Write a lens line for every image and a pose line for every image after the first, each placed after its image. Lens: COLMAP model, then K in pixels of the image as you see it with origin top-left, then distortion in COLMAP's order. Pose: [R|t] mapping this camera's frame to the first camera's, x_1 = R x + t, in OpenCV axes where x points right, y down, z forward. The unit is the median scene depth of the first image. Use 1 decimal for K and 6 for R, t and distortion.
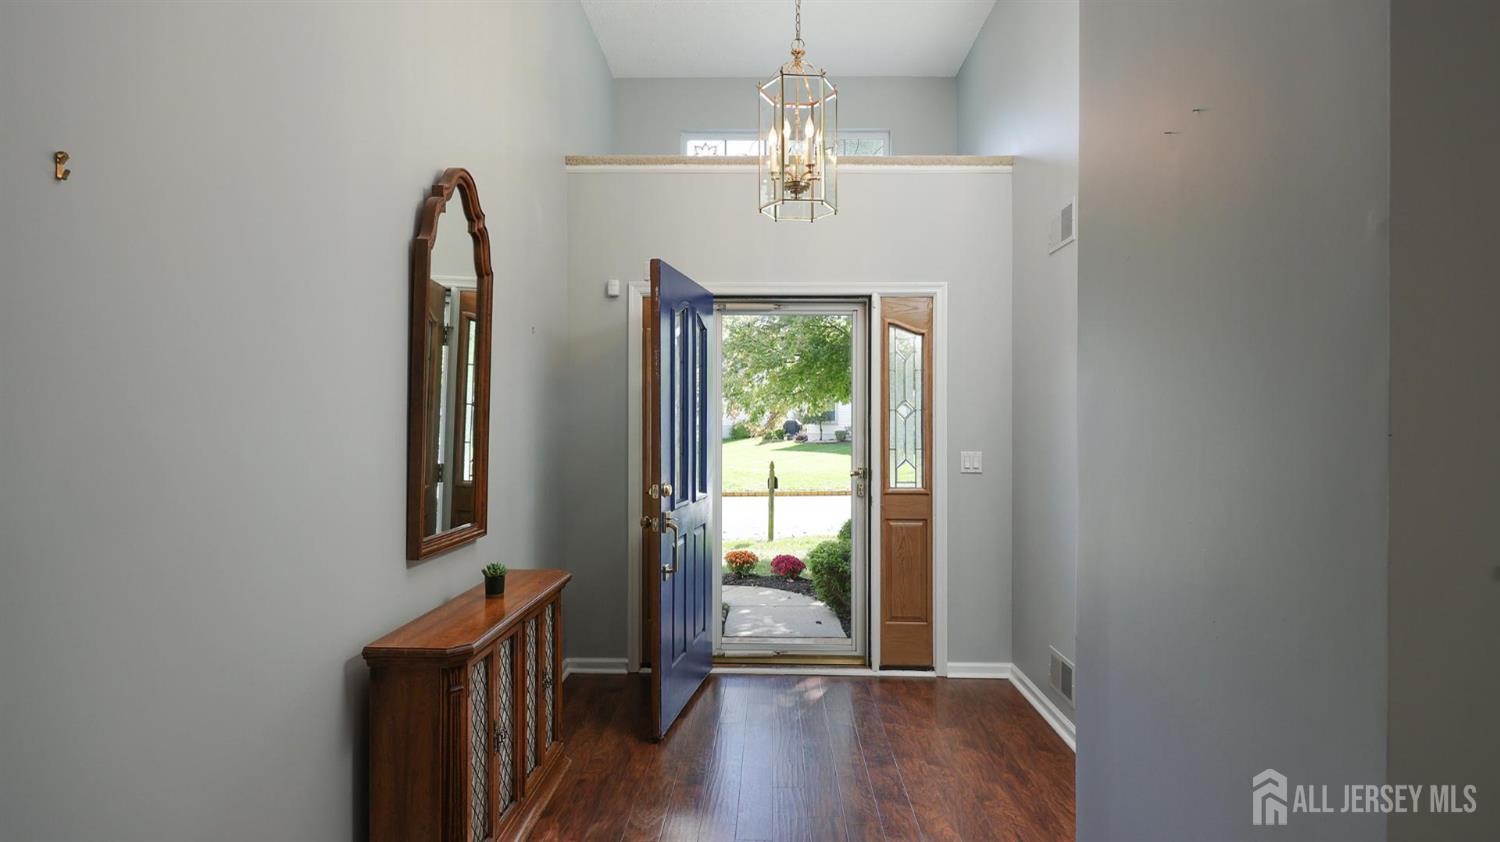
lens RADIAL K [[772.4, 0, 754.2], [0, 772.4, 422.5], [0, 0, 1]] dist [0.000357, -0.001256]
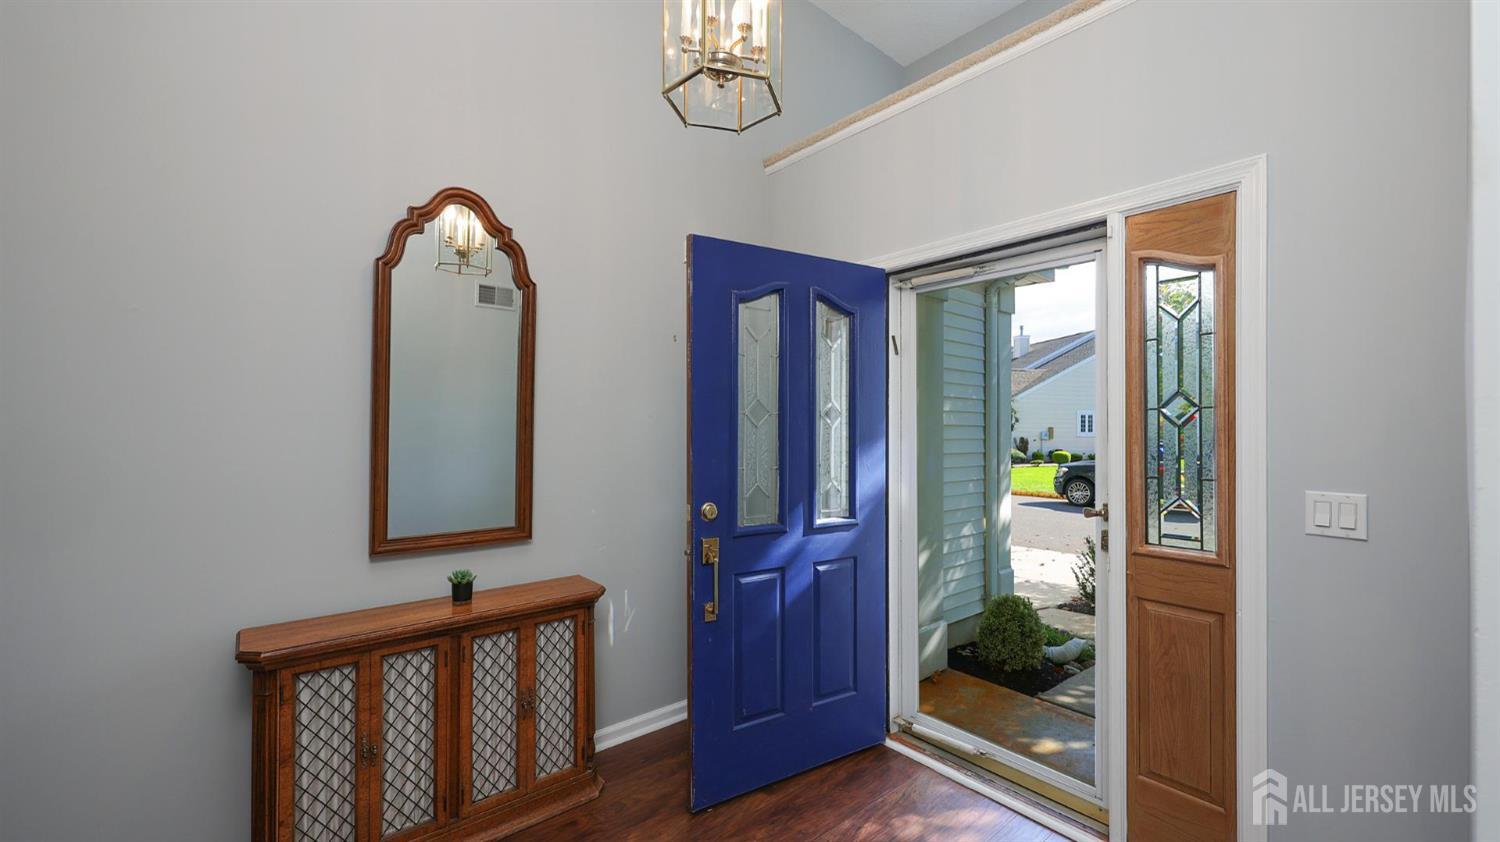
lens RADIAL K [[602.1, 0, 759.1], [0, 602.1, 426.5], [0, 0, 1]] dist [-0.001886, 0.000219]
pose [[0.661960, -0.004755, -0.749525, 0.322755], [0.001385, 0.999986, -0.005121, -0.001447], [0.749538, 0.002352, 0.661957, 0.488019]]
